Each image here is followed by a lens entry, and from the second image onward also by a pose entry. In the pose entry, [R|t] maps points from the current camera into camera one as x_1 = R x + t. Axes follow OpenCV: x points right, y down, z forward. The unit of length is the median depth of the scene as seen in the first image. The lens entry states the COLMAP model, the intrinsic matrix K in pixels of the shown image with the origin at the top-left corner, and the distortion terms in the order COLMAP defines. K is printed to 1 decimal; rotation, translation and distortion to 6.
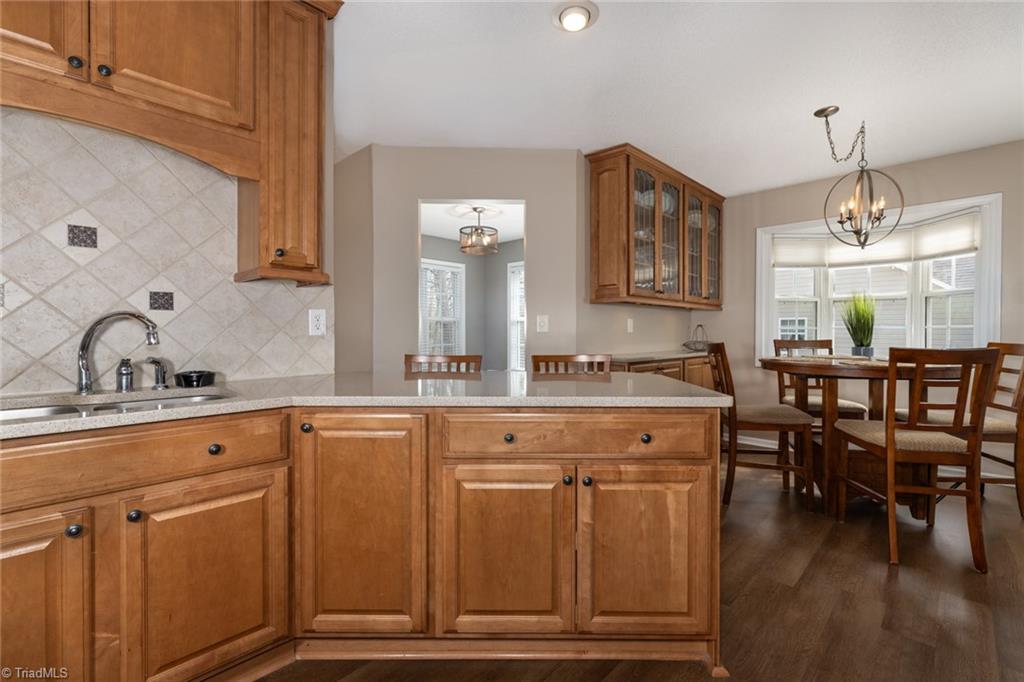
lens RADIAL K [[451.1, 0, 515.3], [0, 451.1, 335.1], [0, 0, 1]] dist [0.004349, 0.000683]
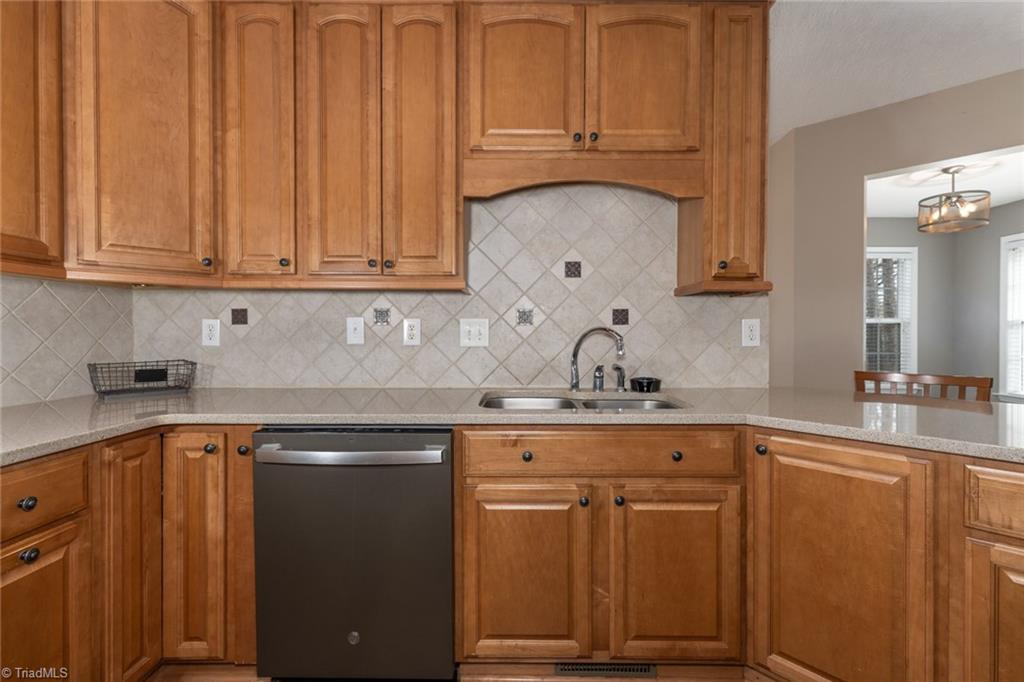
lens RADIAL K [[451.1, 0, 515.3], [0, 451.1, 335.1], [0, 0, 1]] dist [0.004349, 0.000683]
pose [[0.695337, 0.004575, -0.718669, -0.140675], [-0.005633, 0.999984, 0.000916, -0.030015], [0.718662, 0.003411, 0.695351, -0.022811]]
